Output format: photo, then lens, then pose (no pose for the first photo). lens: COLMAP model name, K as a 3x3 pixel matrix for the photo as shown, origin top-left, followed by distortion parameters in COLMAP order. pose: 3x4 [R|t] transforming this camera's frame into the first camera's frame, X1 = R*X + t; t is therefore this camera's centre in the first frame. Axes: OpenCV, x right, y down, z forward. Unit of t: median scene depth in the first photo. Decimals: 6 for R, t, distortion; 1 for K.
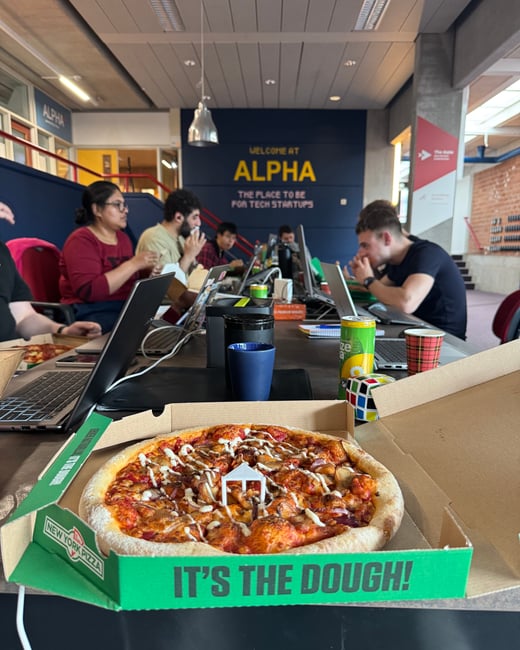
lens RADIAL K [[498.7, 0, 259.8], [0, 498.7, 348.0], [0, 0, 1]] dist [0.065417, -0.104763]
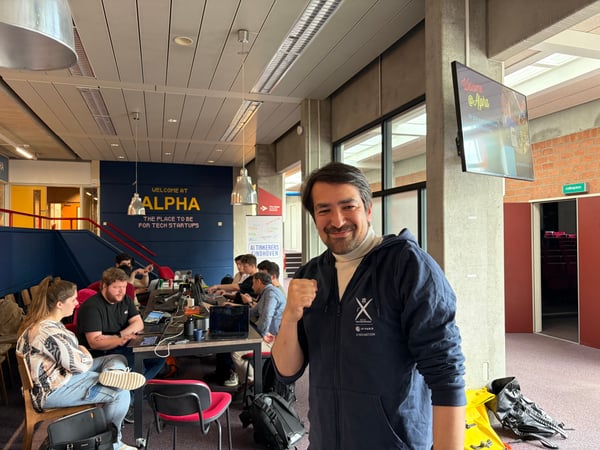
lens RADIAL K [[464.9, 0, 300.0], [0, 464.9, 225.0], [0, 0, 1]] dist [0.055483, -0.087925]
pose [[0.949026, -0.005917, 0.315141, -0.040230], [0.072762, 0.976931, -0.200776, 0.002990], [-0.306683, 0.213472, 0.927564, -0.340494]]
